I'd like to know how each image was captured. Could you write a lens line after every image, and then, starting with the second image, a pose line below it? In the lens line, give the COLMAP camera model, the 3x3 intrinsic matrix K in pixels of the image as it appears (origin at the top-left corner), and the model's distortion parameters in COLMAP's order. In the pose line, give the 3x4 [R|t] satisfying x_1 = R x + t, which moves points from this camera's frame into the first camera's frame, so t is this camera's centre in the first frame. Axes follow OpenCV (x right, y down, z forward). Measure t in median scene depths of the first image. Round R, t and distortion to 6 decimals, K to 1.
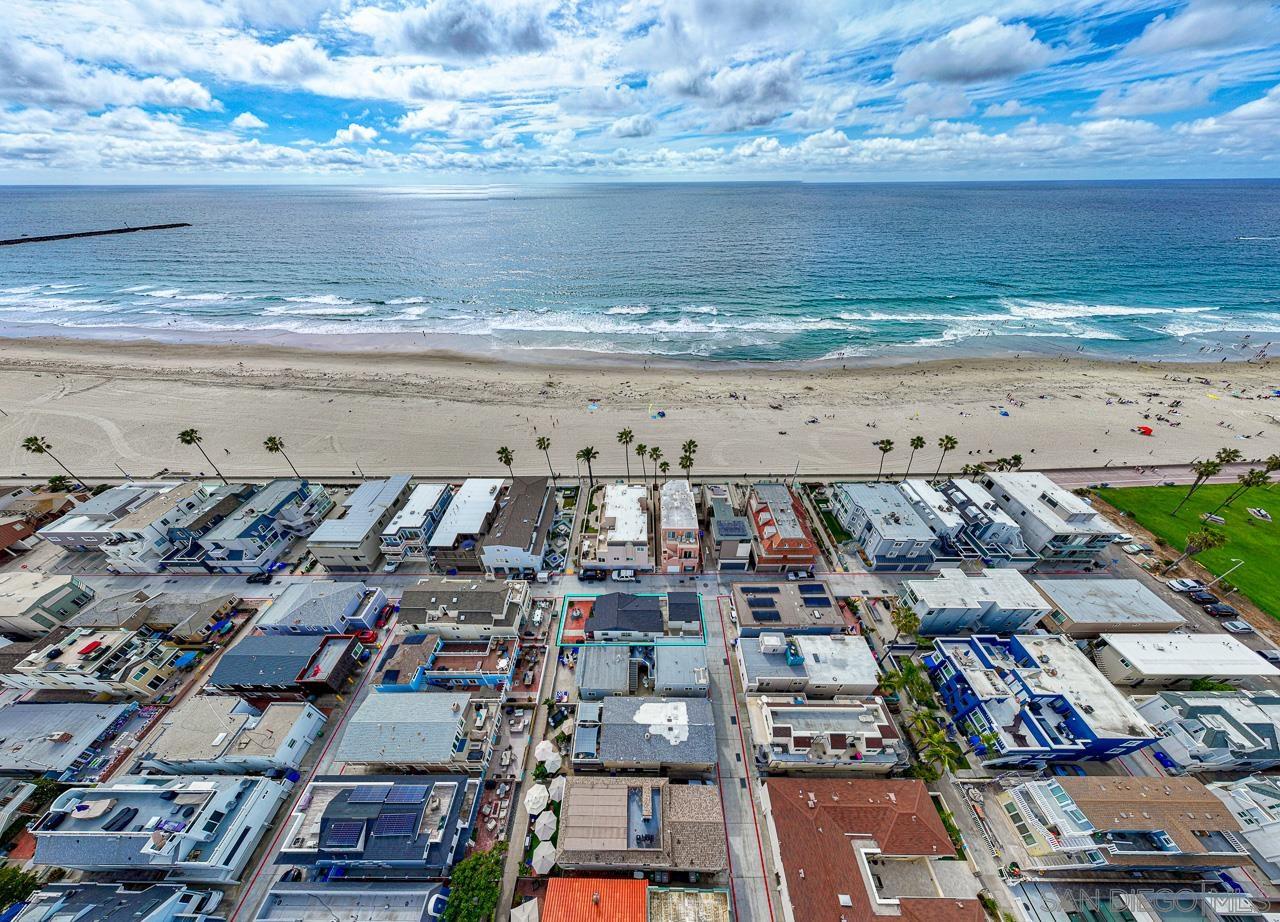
lens RADIAL K [[368.7, 0, 640.9], [0, 368.7, 458.5], [0, 0, 1]] dist [0.001360, -0.000020]
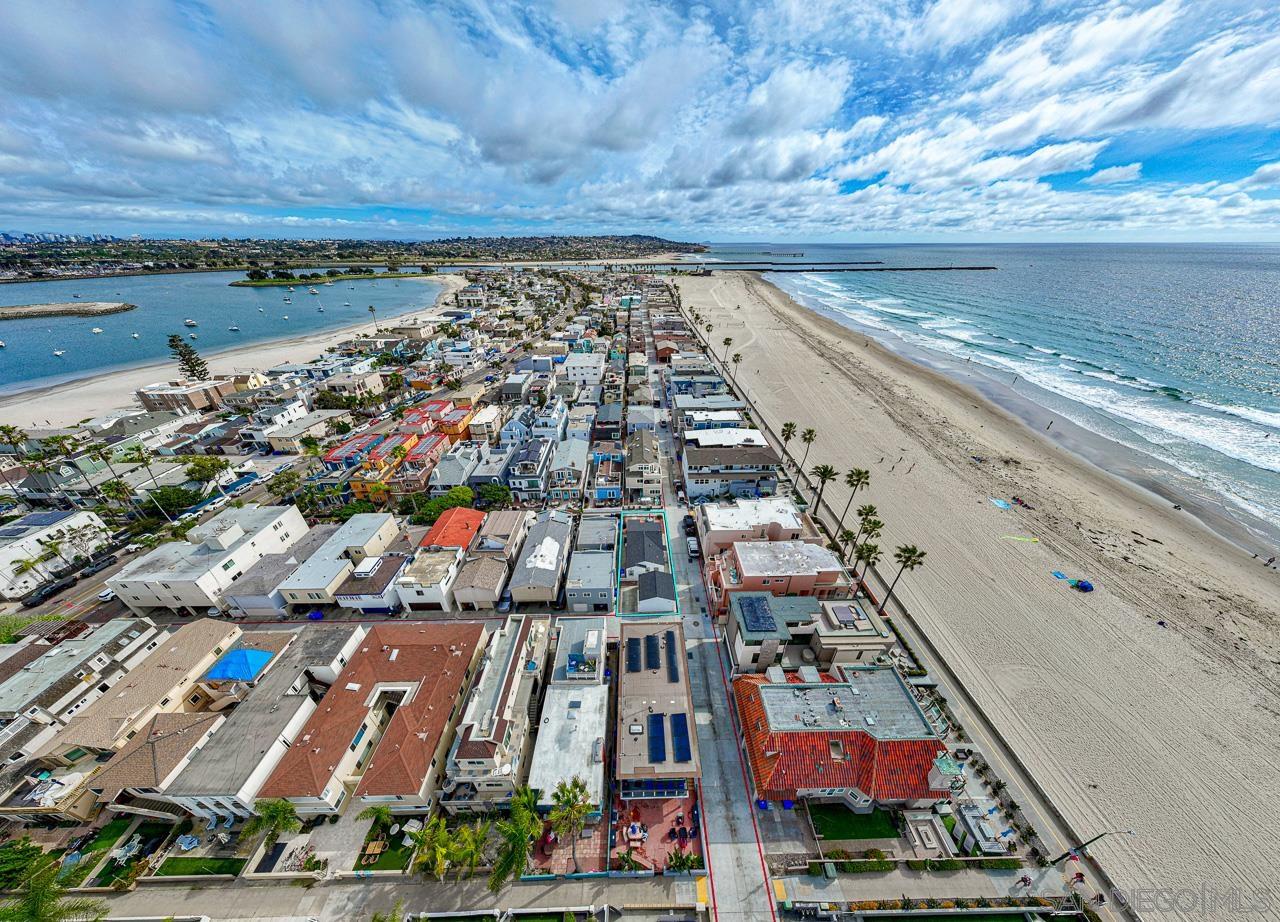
lens RADIAL K [[368.7, 0, 644.8], [0, 368.7, 460.3], [0, 0, 1]] dist [0.001360, -0.000020]
pose [[0.028581, 0.505611, -0.862288, 0.675338], [-0.595001, 0.701776, 0.391772, -0.144832], [0.803217, 0.501865, 0.320896, 0.482196]]
